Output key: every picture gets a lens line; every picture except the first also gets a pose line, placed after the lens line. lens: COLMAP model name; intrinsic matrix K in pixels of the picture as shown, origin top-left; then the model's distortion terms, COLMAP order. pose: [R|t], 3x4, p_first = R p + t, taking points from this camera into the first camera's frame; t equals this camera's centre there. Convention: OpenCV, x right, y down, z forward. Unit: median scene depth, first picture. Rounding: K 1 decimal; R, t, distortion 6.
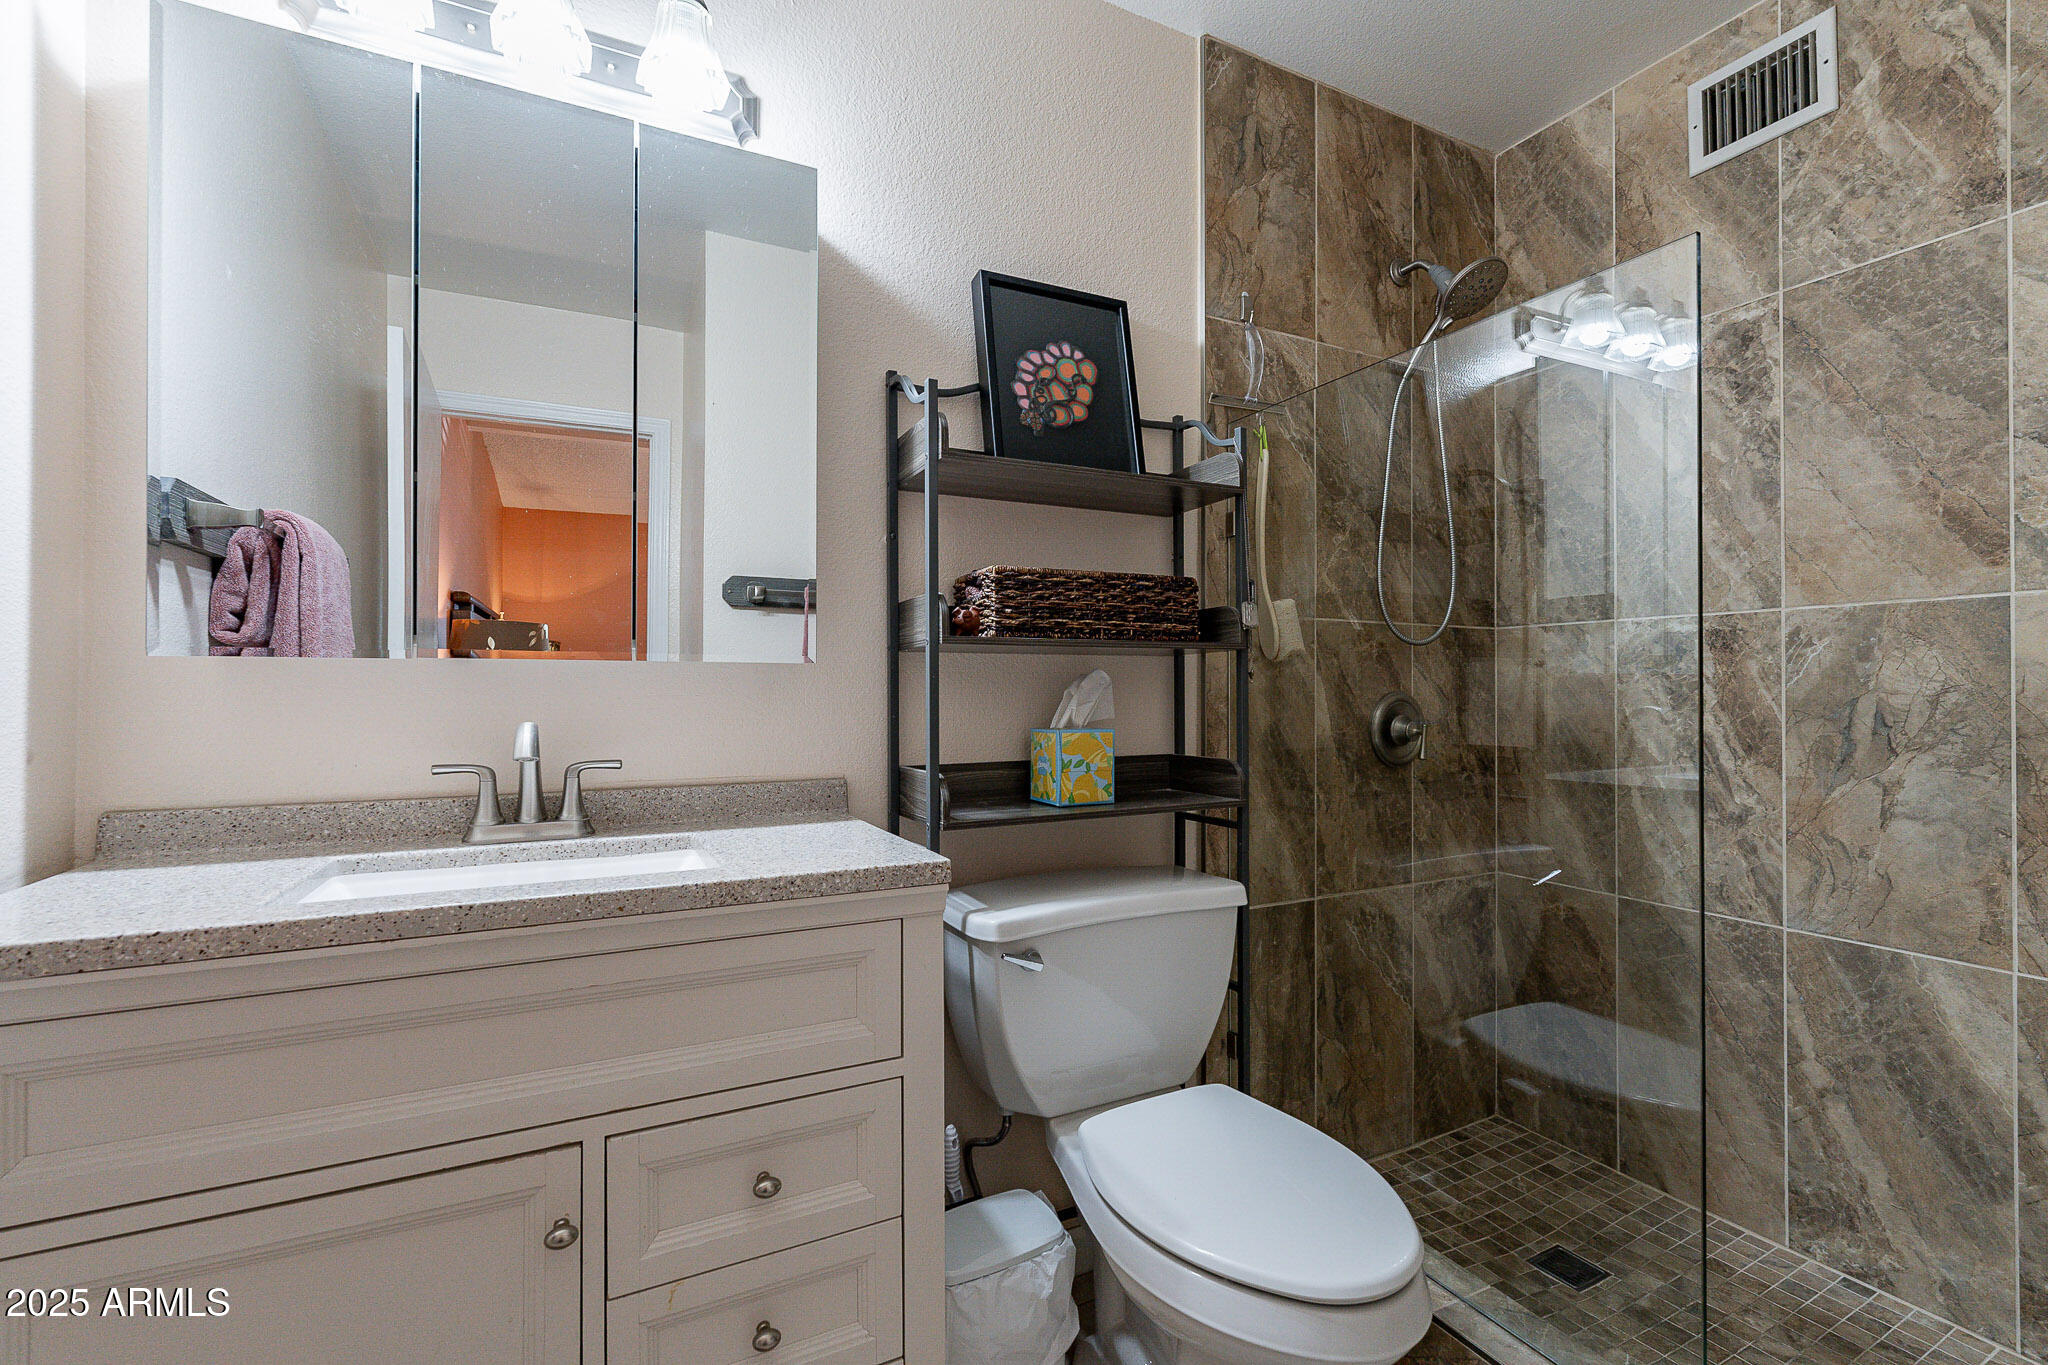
lens RADIAL K [[892.2, 0, 1022.0], [0, 892.2, 683.2], [0, 0, 1]] dist [-0.004641, 0.000722]
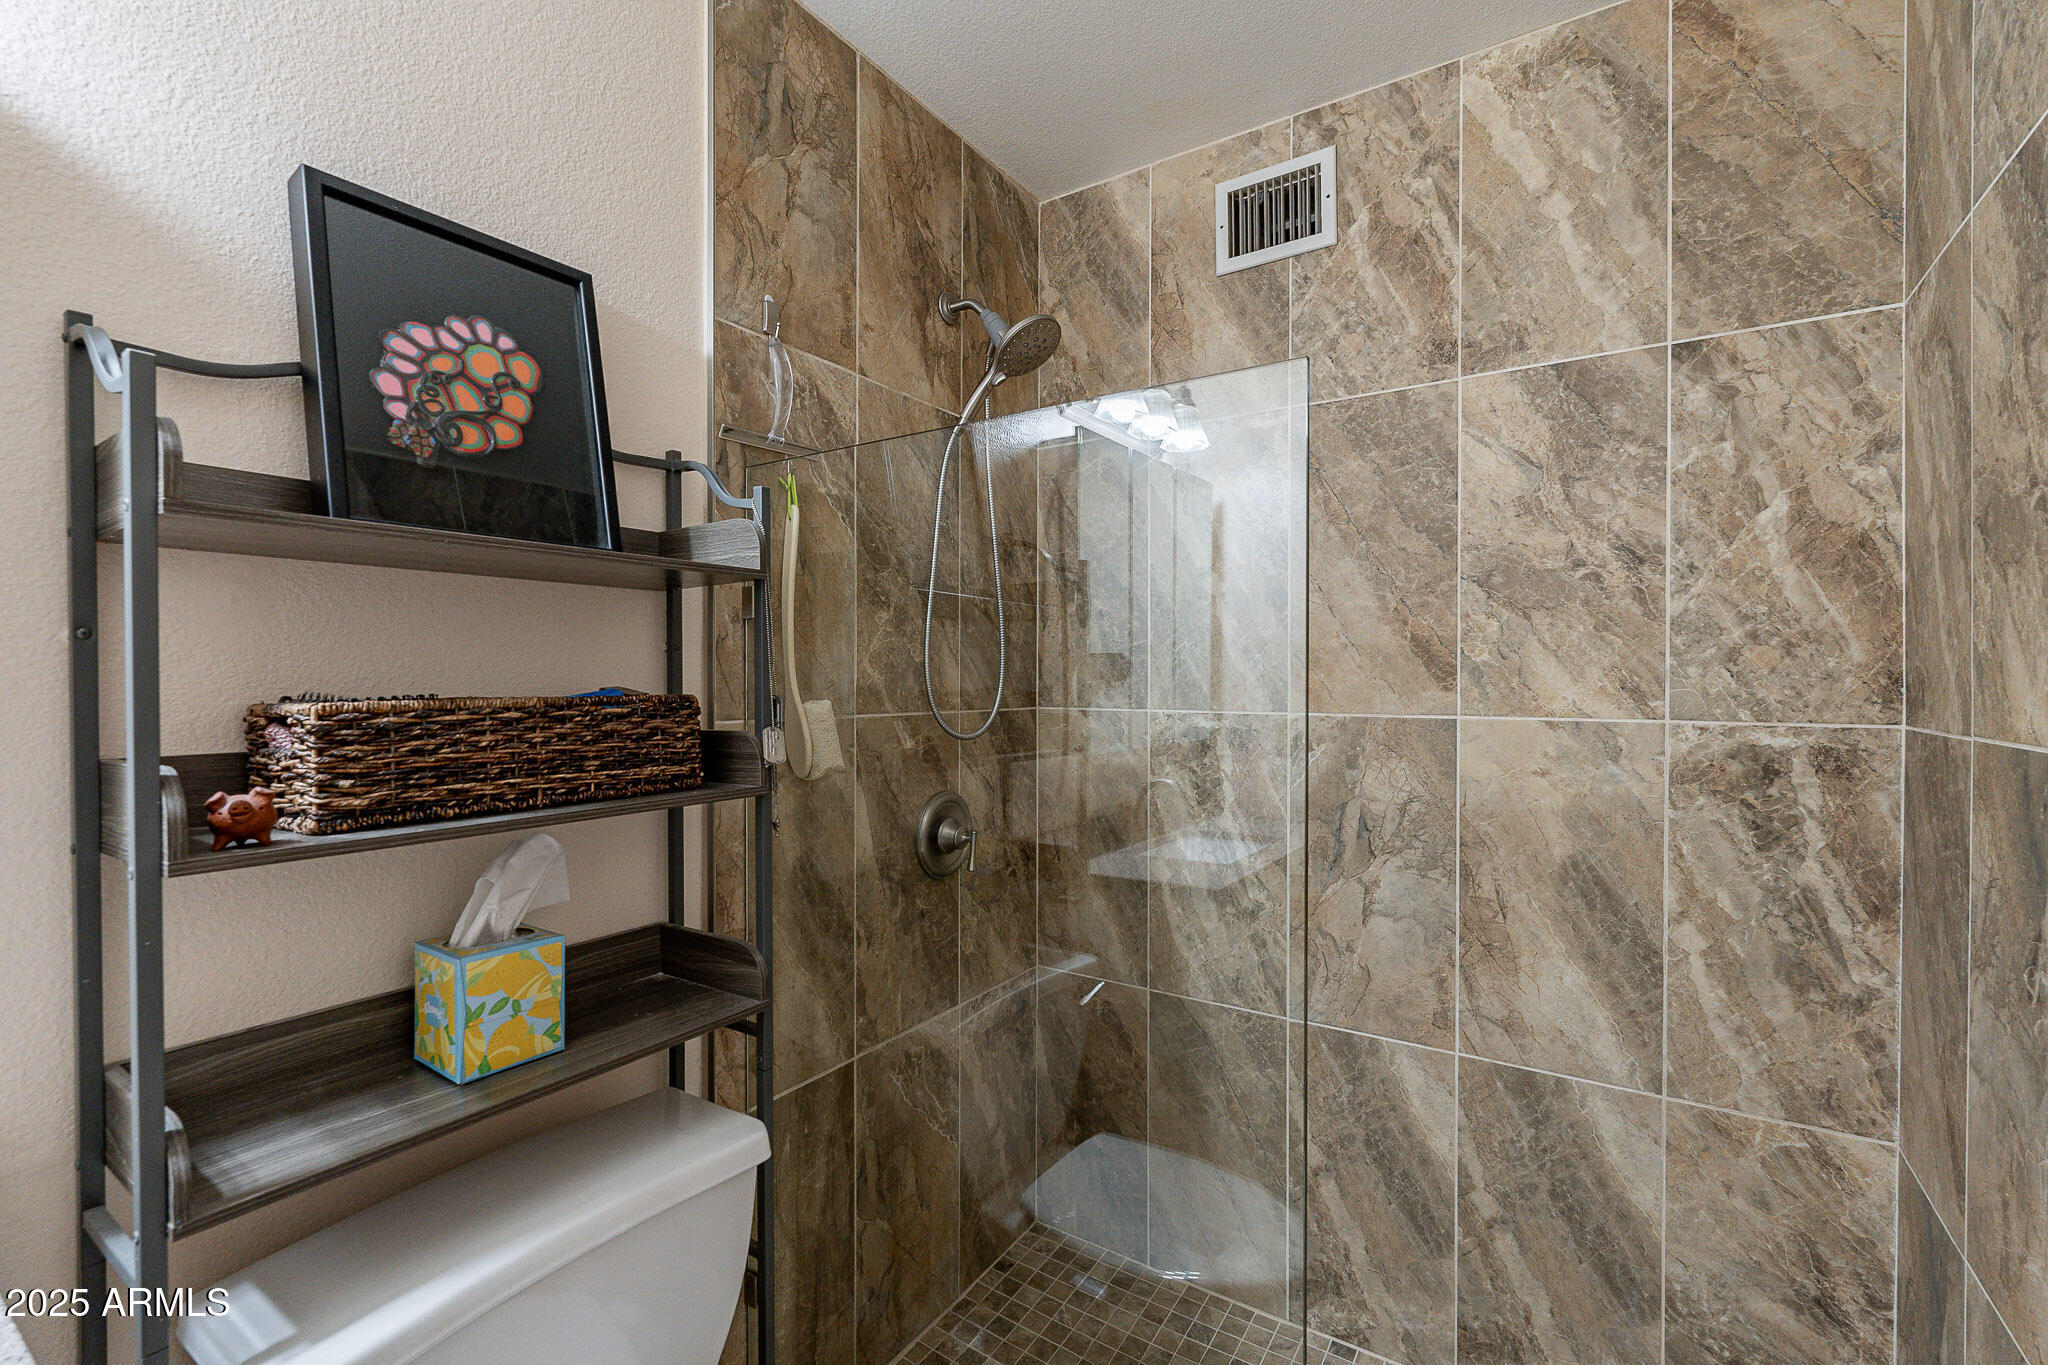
lens RADIAL K [[892.2, 0, 1024.4], [0, 892.2, 684.9], [0, 0, 1]] dist [-0.004641, 0.000722]
pose [[0.865991, -0.002654, 0.500053, 0.062912], [-0.004347, 0.999908, 0.012836, -0.127412], [-0.500041, -0.013289, 0.865900, 0.246987]]
